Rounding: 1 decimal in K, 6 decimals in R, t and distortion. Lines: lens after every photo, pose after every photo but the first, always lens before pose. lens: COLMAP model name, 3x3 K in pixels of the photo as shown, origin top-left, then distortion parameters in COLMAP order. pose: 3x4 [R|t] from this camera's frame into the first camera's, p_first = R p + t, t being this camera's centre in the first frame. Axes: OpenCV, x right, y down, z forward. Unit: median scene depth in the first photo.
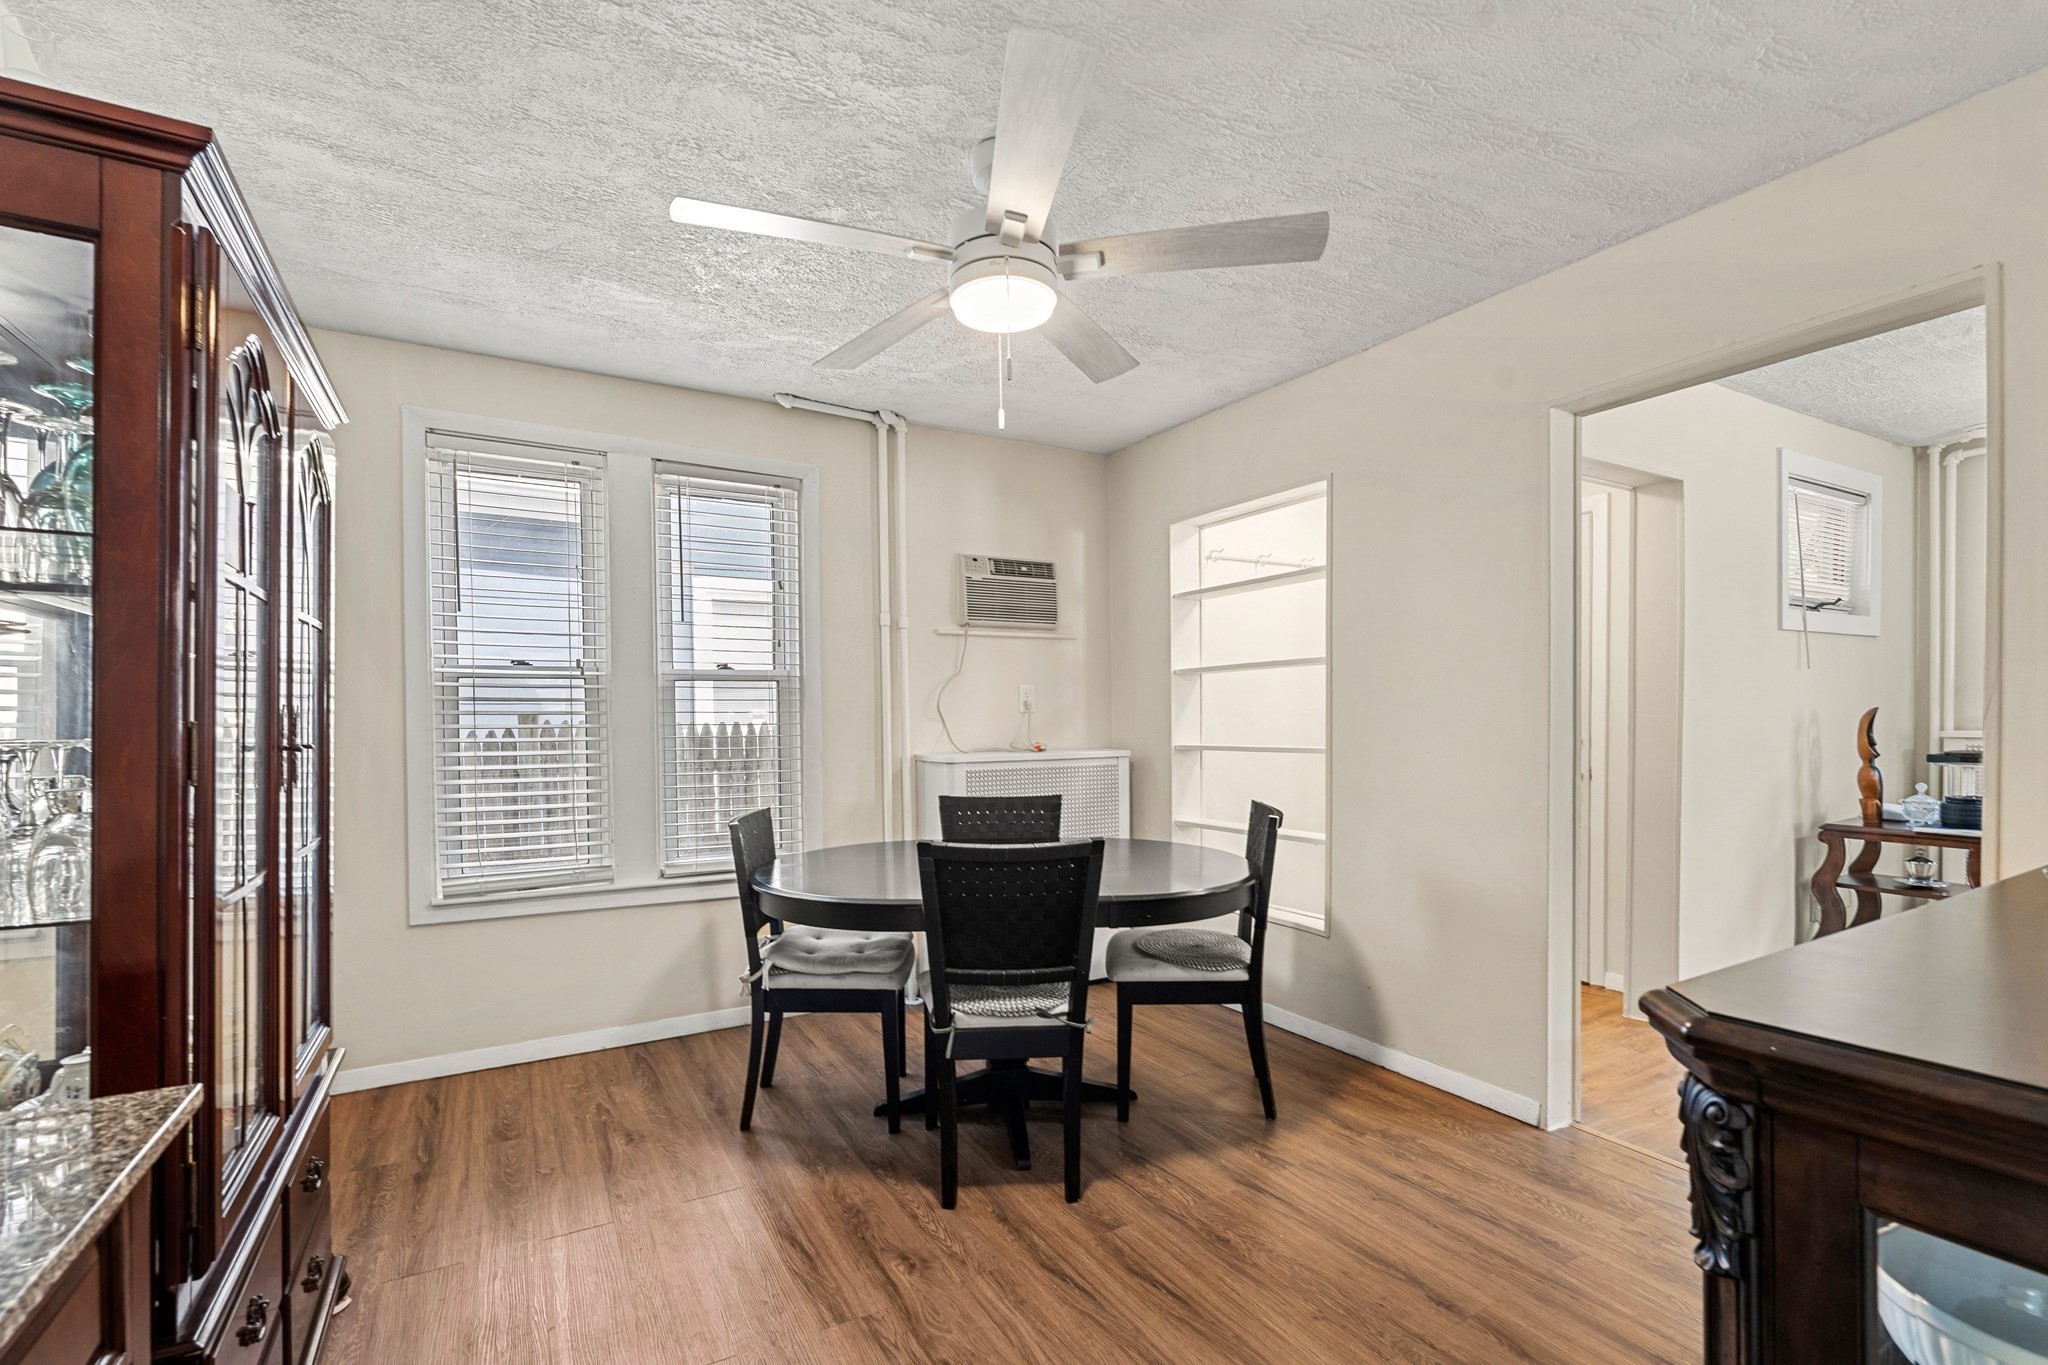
lens RADIAL K [[924.4, 0, 1018.3], [0, 924.4, 720.5], [0, 0, 1]] dist [-0.000507, -0.000070]
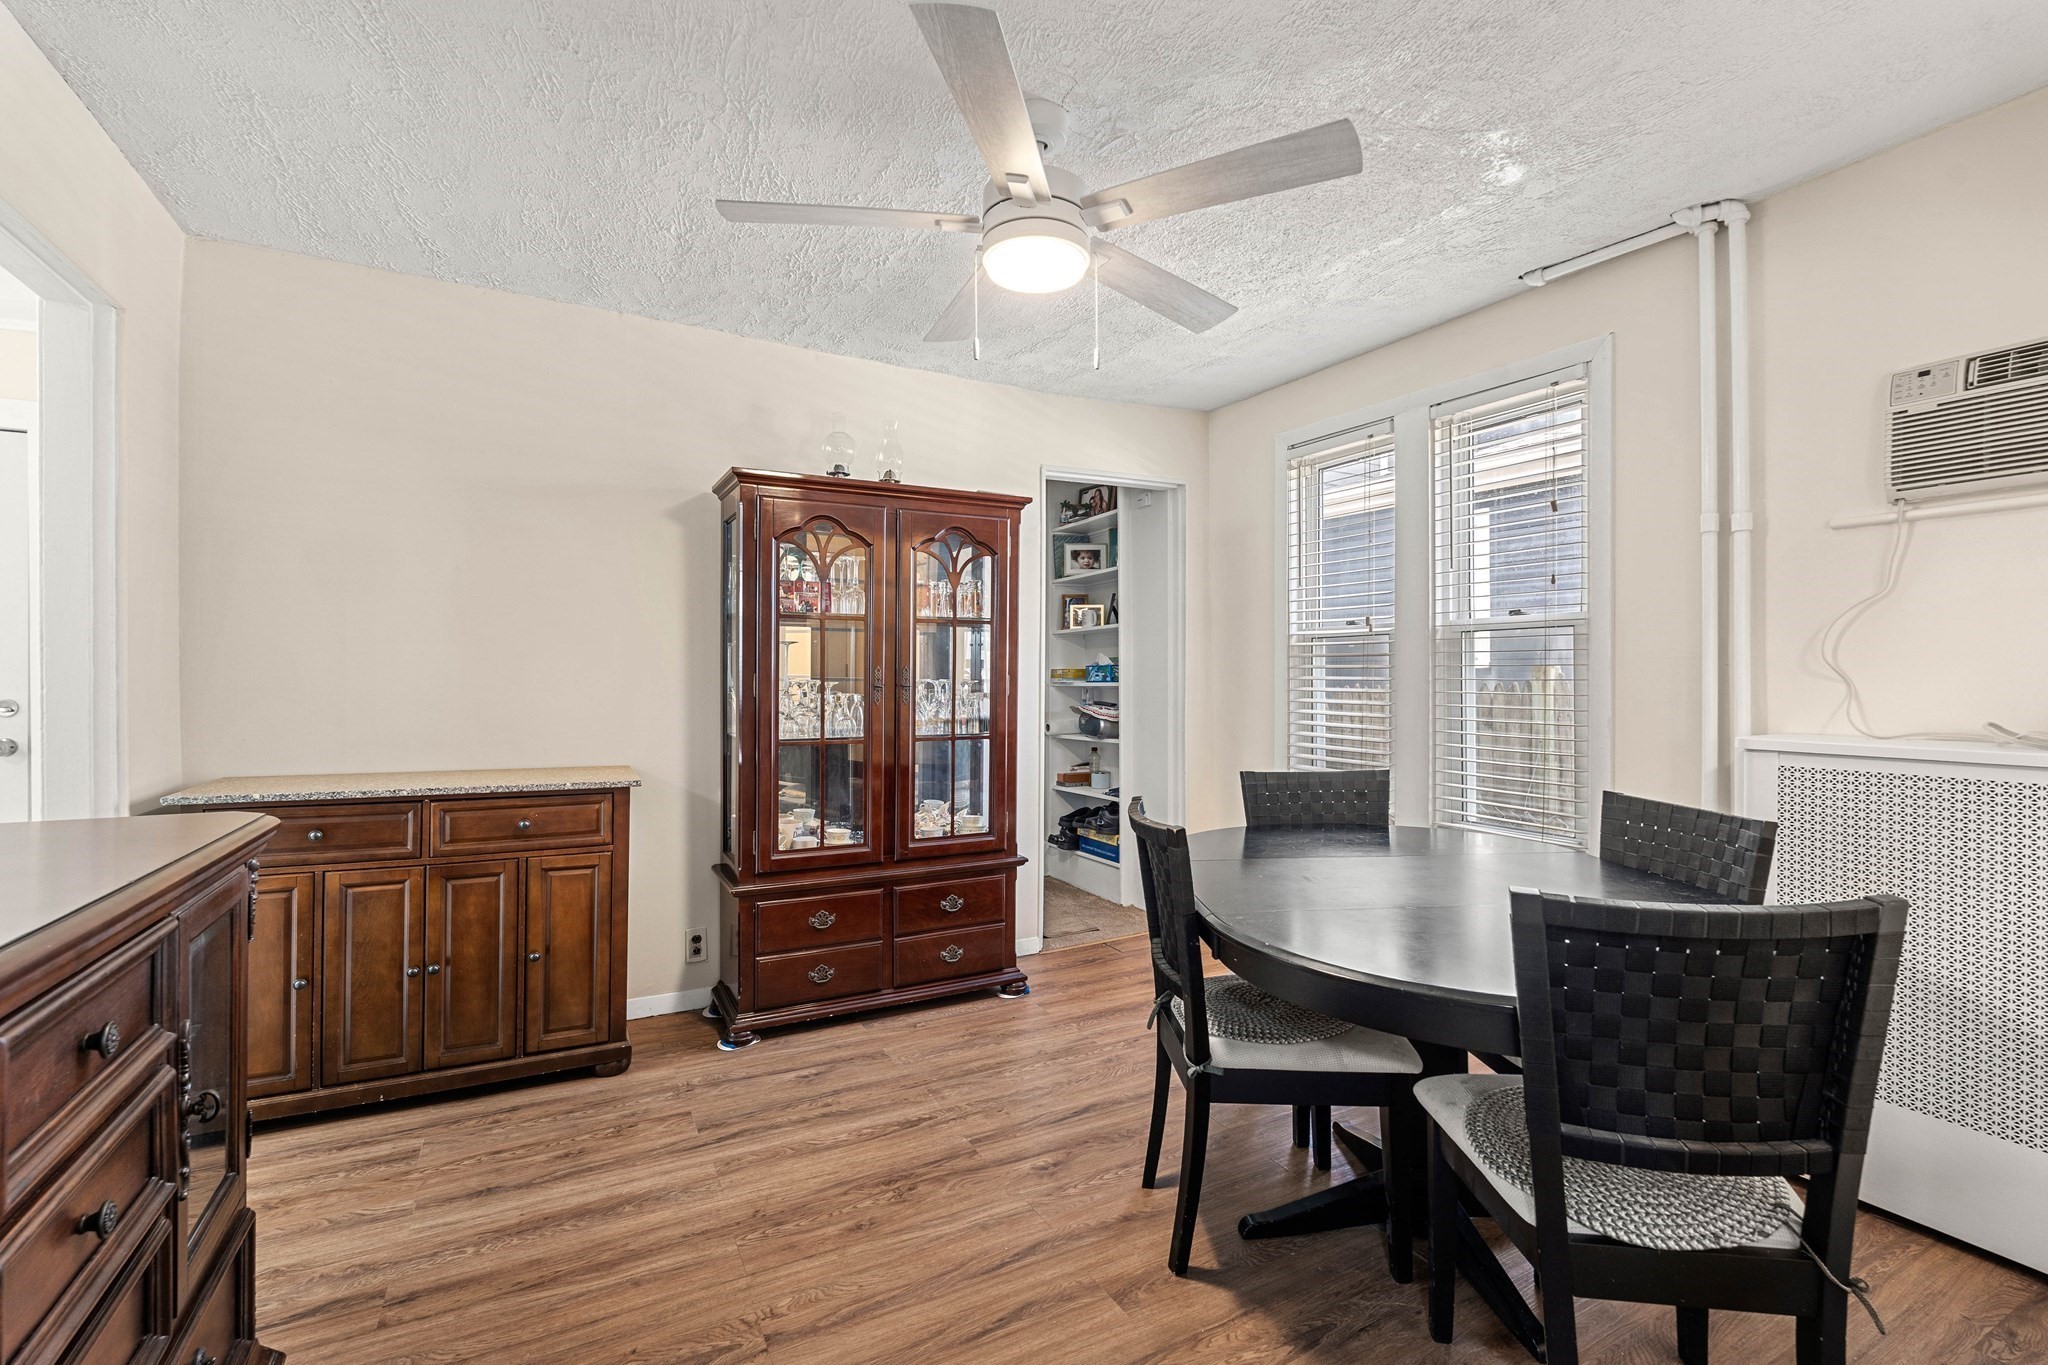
lens RADIAL K [[918.8, 0, 1030.0], [0, 918.8, 671.8], [0, 0, 1]] dist [-0.001193, -0.000097]
pose [[-0.037795, 0.004817, -0.999274, 0.567934], [-0.009336, 0.999943, 0.005174, -0.003557], [0.999242, 0.009524, -0.037748, 0.593388]]
